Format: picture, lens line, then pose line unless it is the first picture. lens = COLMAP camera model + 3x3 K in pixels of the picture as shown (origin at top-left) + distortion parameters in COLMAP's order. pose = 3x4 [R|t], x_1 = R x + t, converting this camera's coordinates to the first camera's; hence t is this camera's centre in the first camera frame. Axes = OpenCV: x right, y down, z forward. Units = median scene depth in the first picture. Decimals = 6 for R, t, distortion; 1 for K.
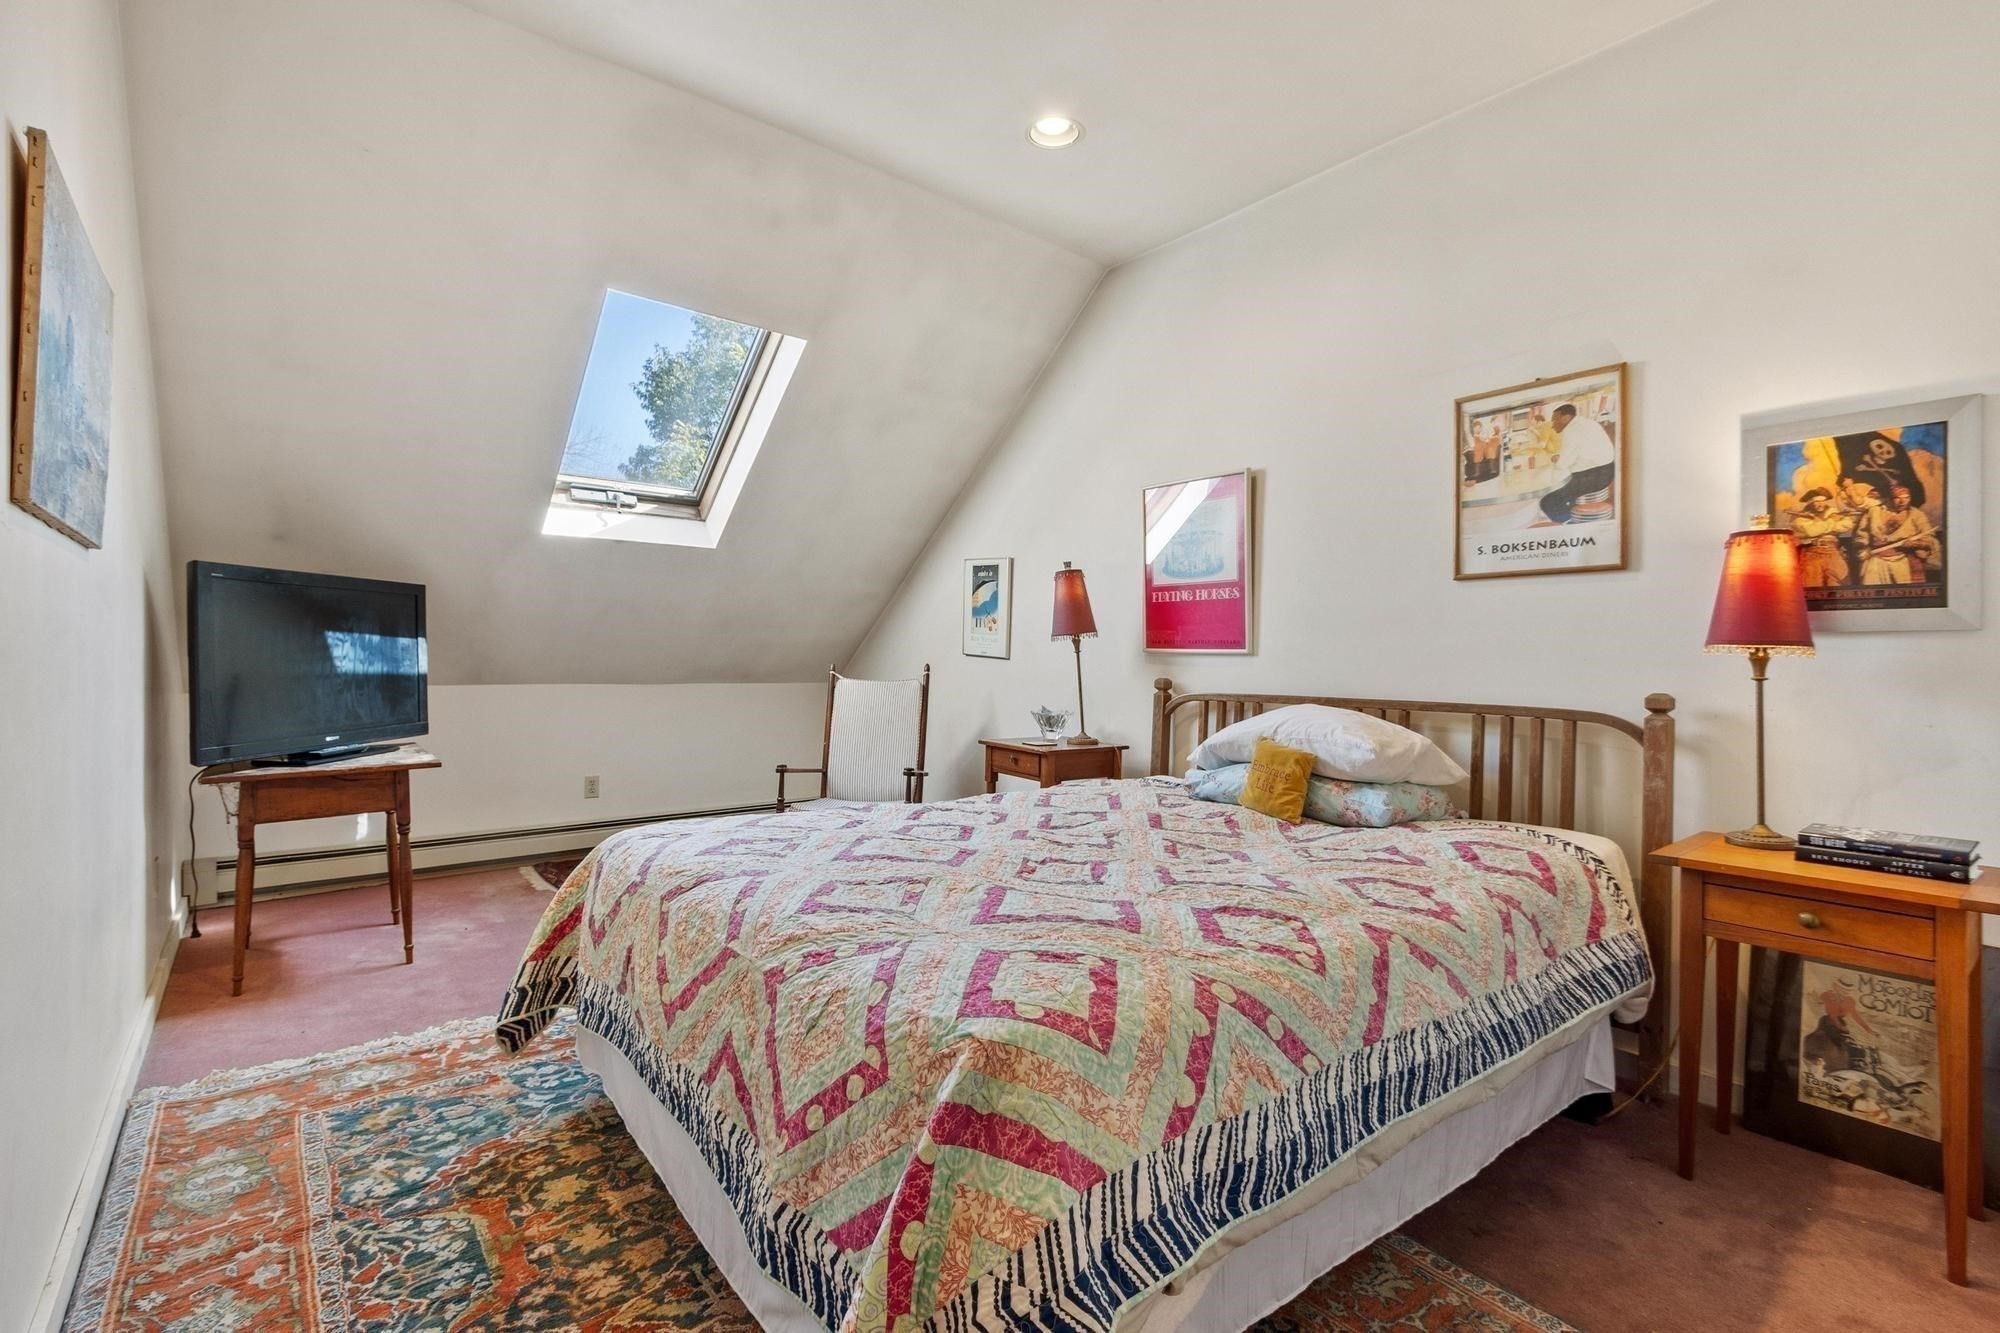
lens RADIAL K [[882.5, 0, 998.6], [0, 882.5, 663.9], [0, 0, 1]] dist [0.002249, 0.000204]
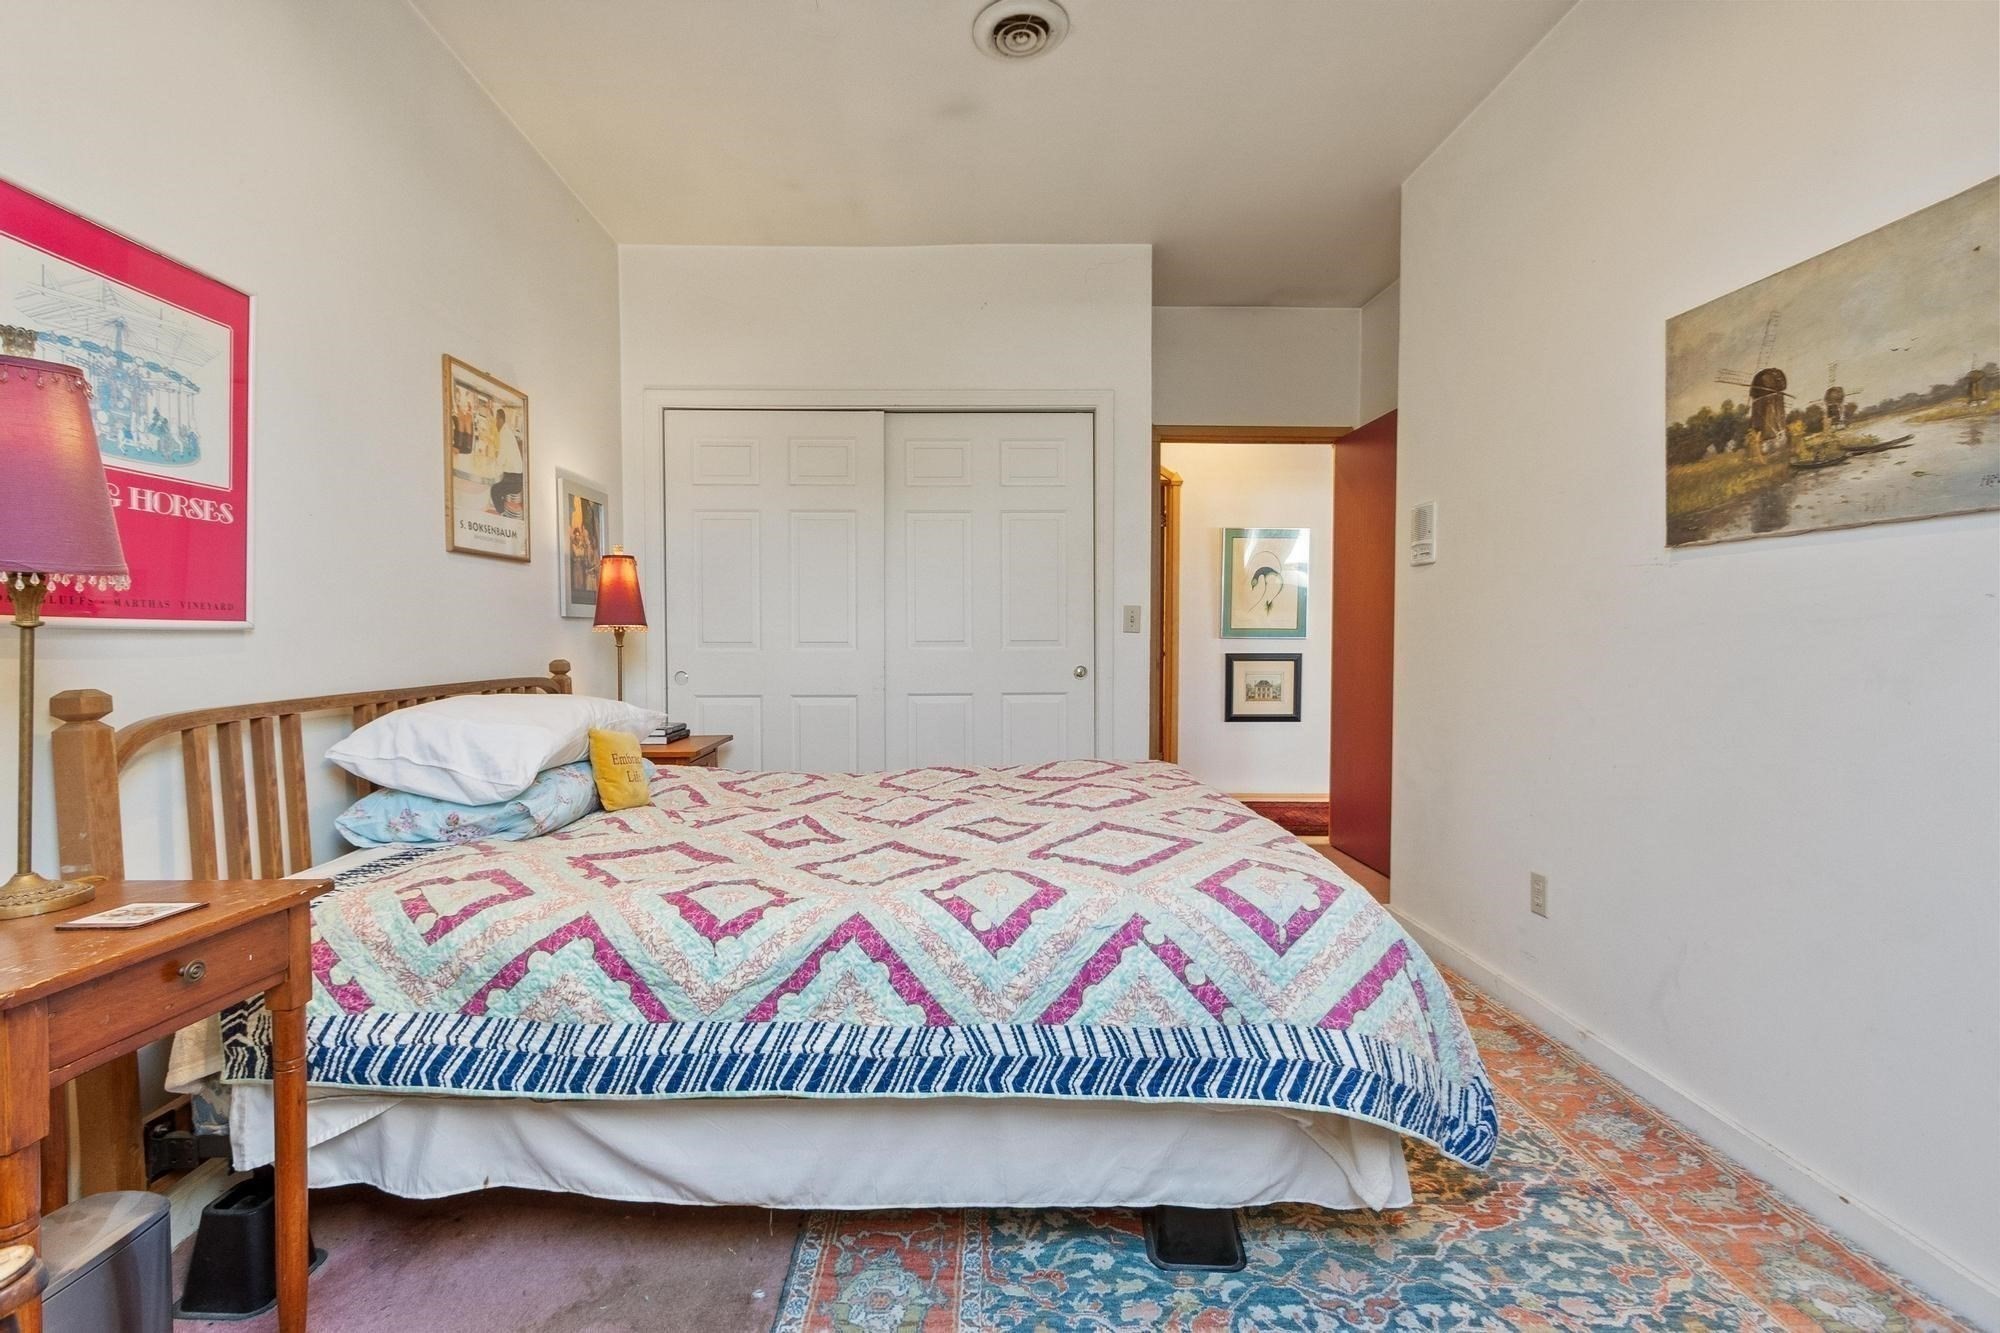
lens RADIAL K [[882.5, 0, 995.8], [0, 882.5, 664.1], [0, 0, 1]] dist [0.002249, 0.000204]
pose [[-0.789618, -0.027370, 0.612988, -0.548090], [0.002176, 0.998873, 0.047403, -0.020462], [-0.613595, 0.038764, -0.788669, 1.497946]]
